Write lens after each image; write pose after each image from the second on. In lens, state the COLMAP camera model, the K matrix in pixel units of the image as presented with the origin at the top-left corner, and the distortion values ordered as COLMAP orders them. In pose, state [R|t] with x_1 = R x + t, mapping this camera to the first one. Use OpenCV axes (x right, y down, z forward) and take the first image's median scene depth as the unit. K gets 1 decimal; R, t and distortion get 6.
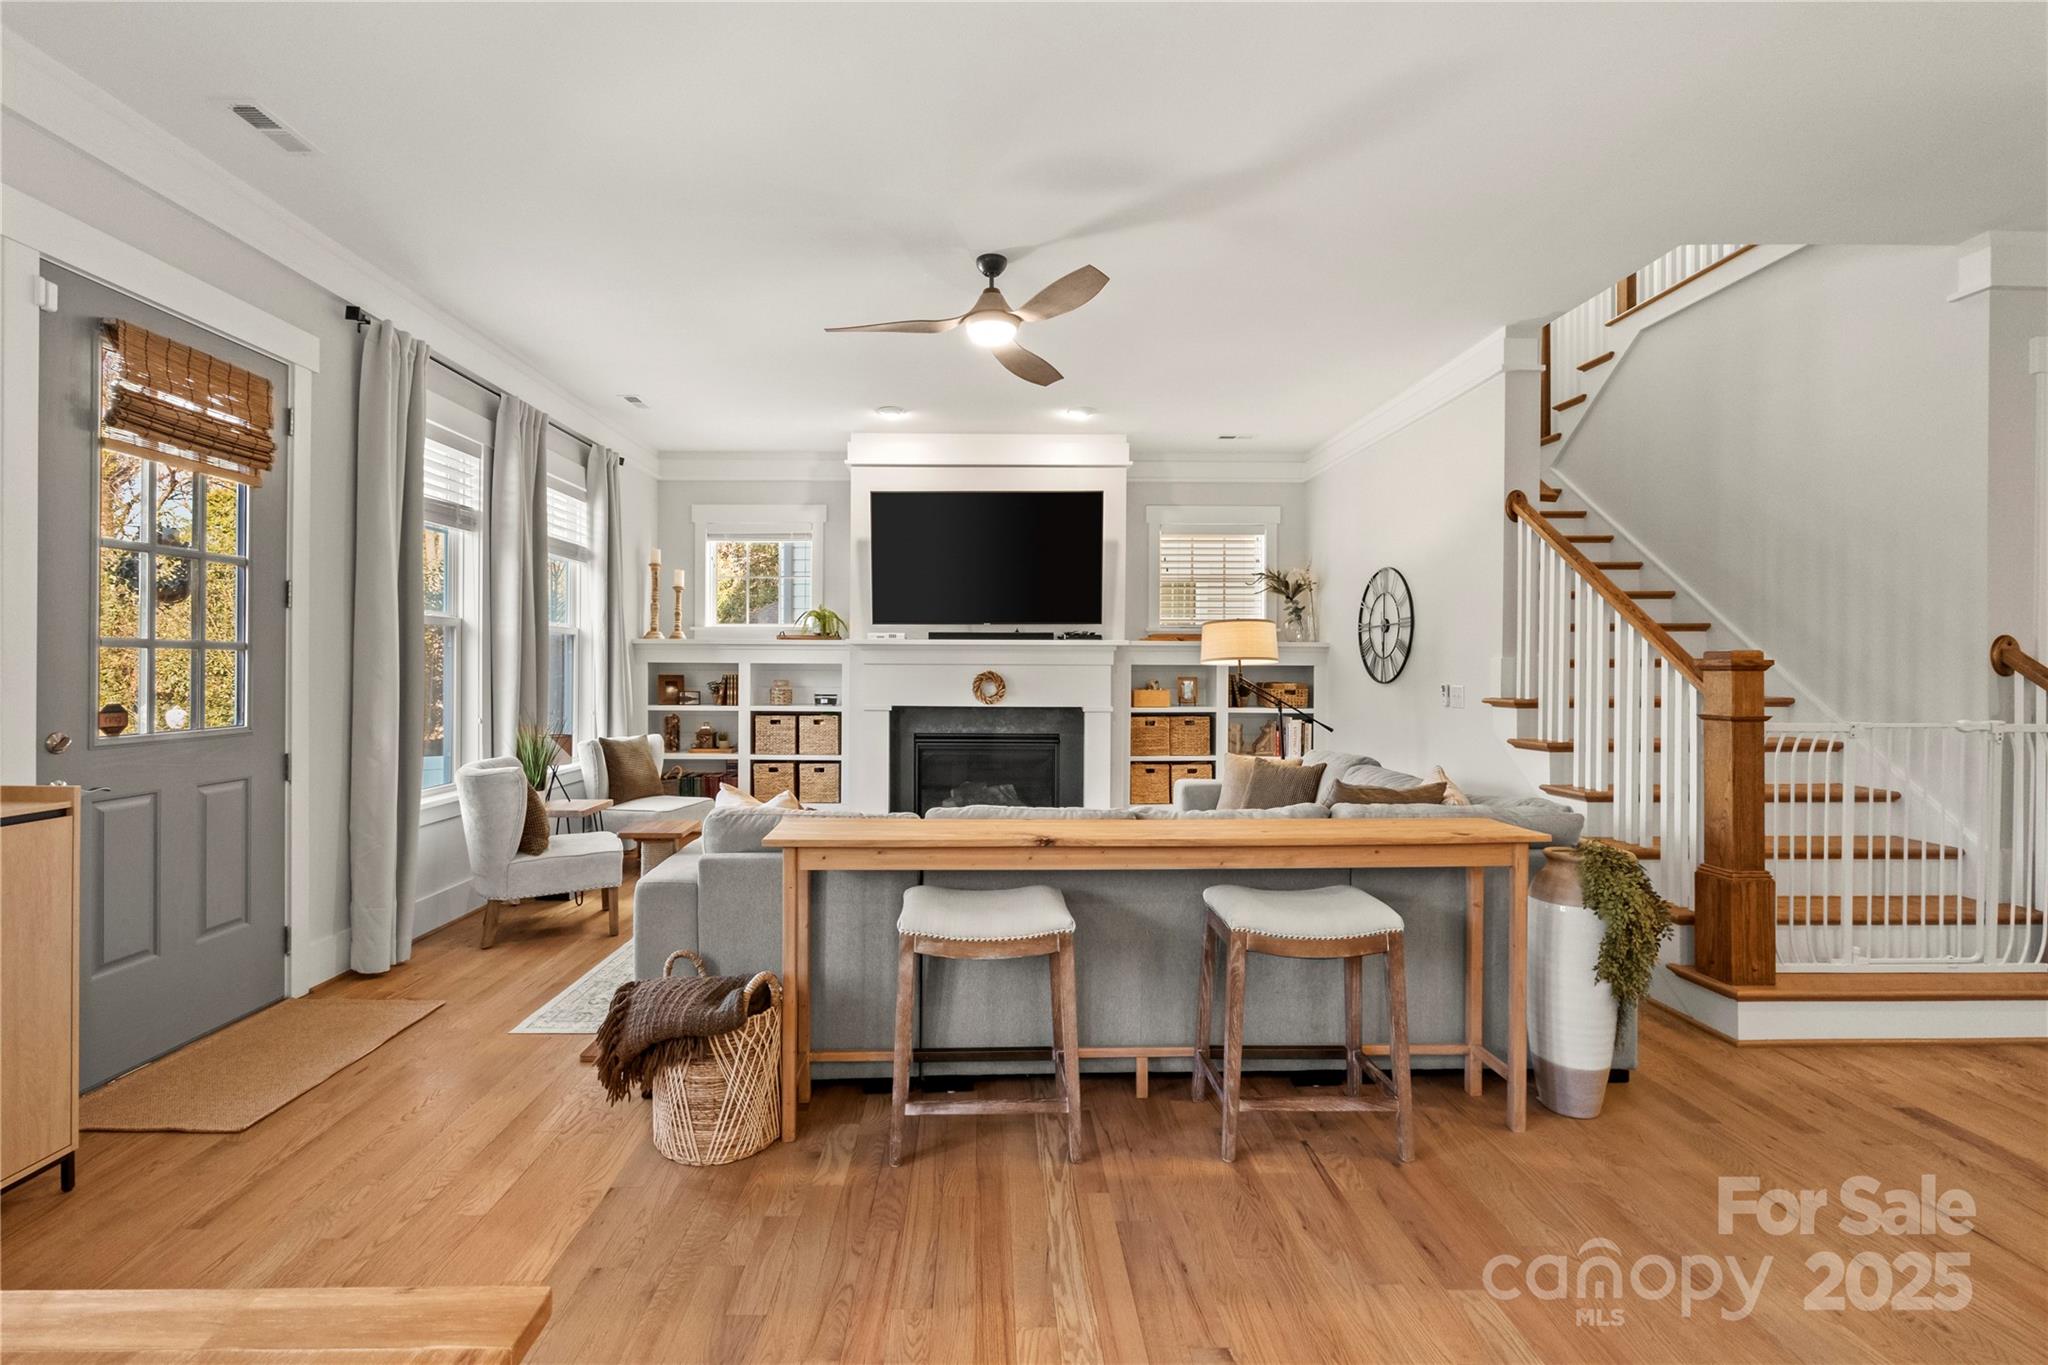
lens RADIAL K [[902.2, 0, 986.5], [0, 902.2, 670.8], [0, 0, 1]] dist [-0.002466, 0.000432]
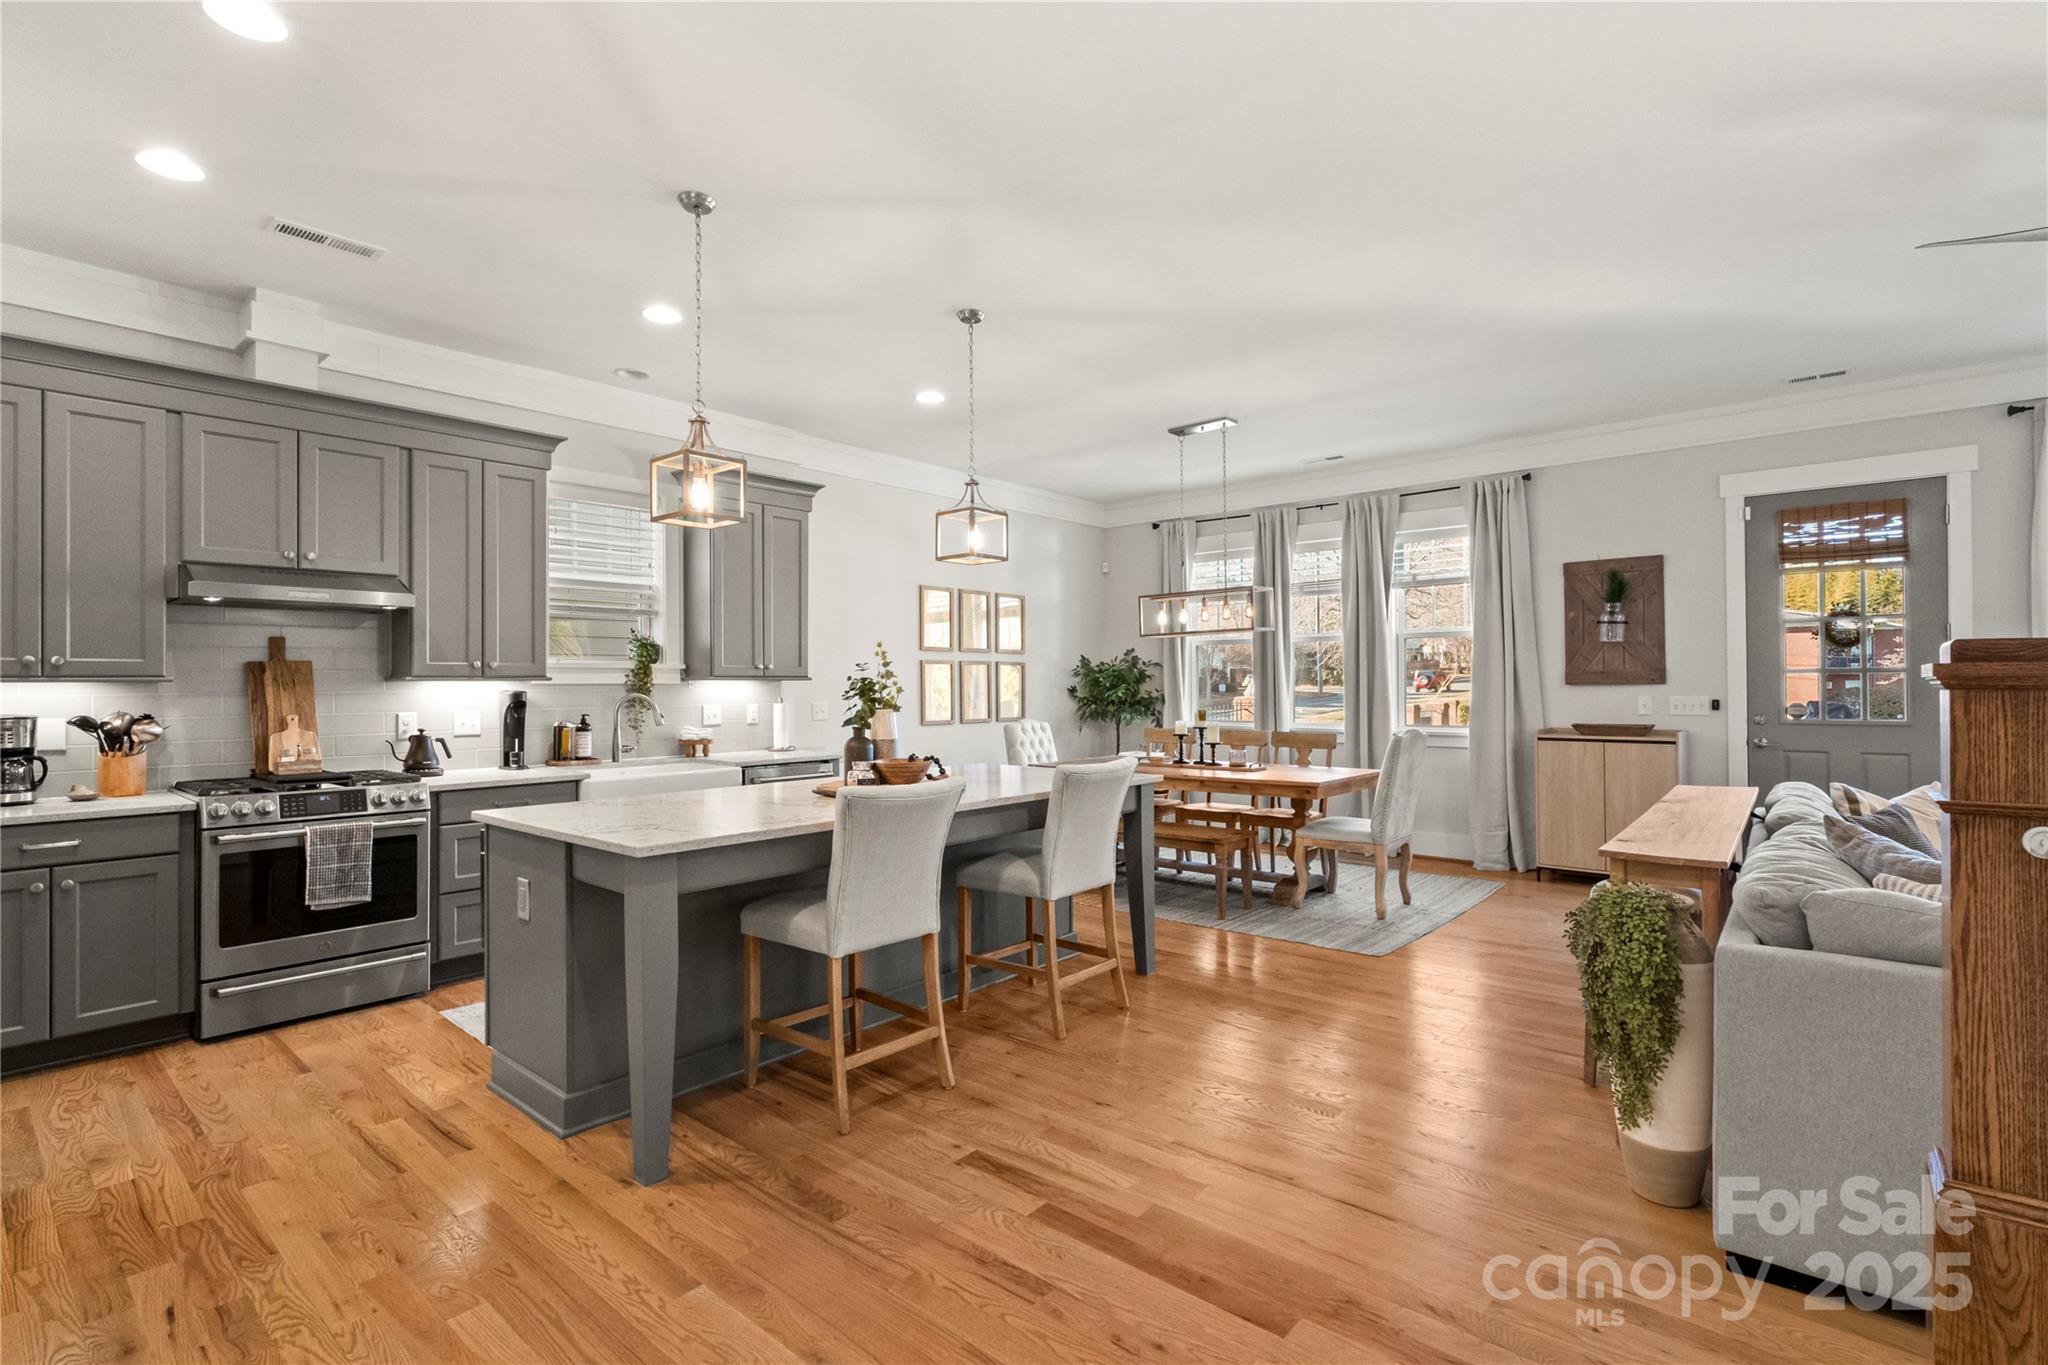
lens RADIAL K [[949.5, 0, 1038.8], [0, 949.5, 683.8], [0, 0, 1]] dist [-0.004743, -0.000309]
pose [[-0.654684, -0.001004, -0.755902, 0.705548], [0.002280, 0.999992, -0.003302, -0.000653], [0.755899, -0.003885, -0.654676, 0.468766]]
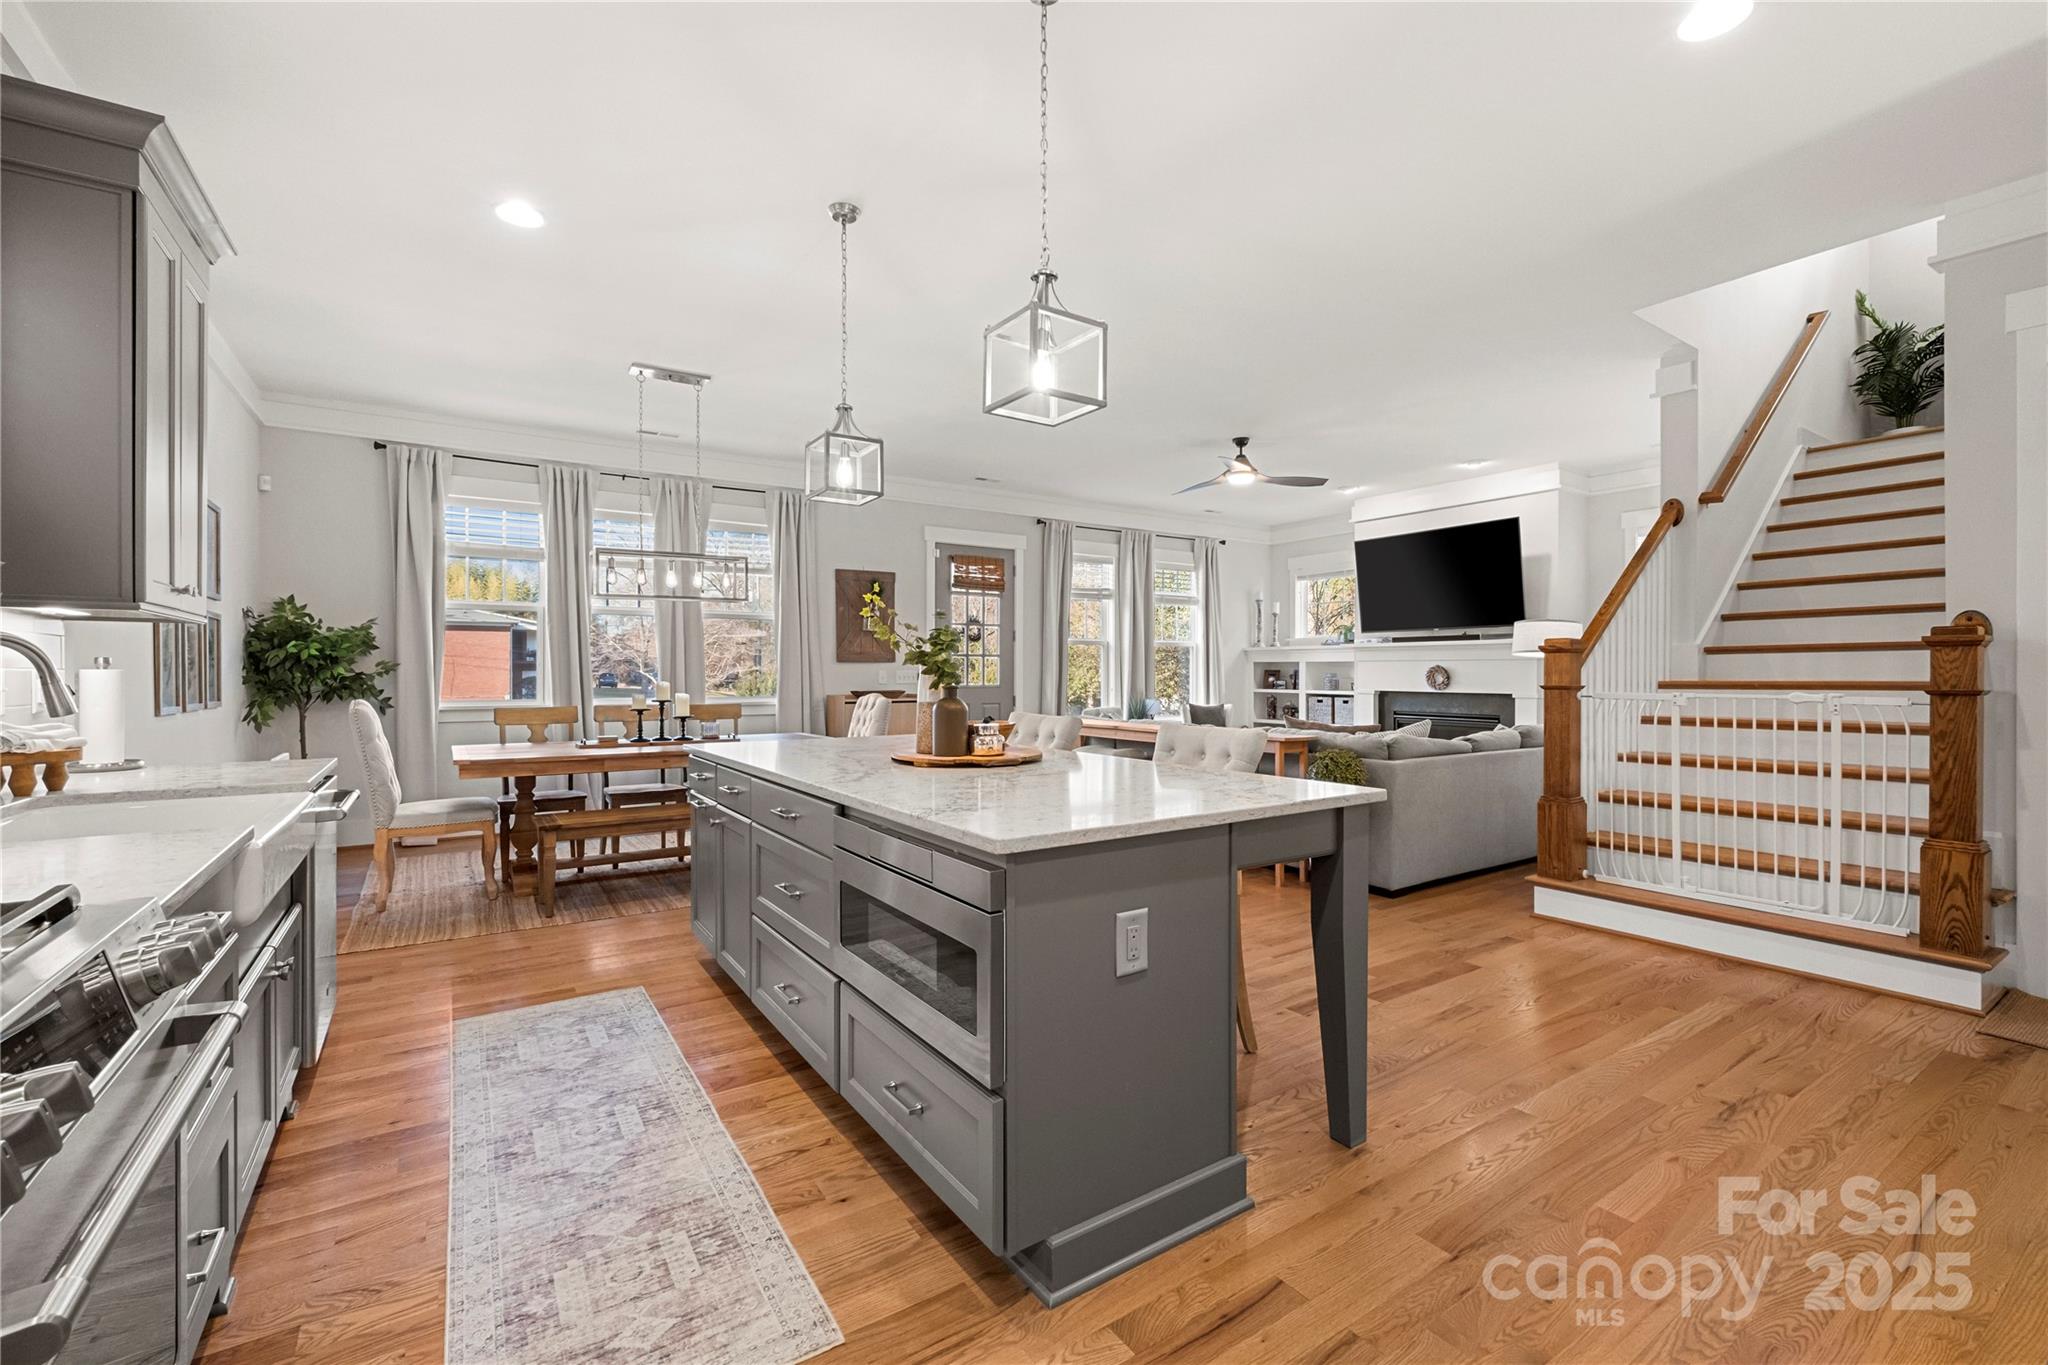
lens RADIAL K [[868.0, 0, 1030.9], [0, 868.0, 670.4], [0, 0, 1]] dist [-0.020977, 0.000051]
pose [[0.550941, -0.003832, -0.834535, 0.731484], [-0.001829, 0.999982, -0.005799, 0.016508], [0.834542, 0.004721, 0.550924, -0.194883]]
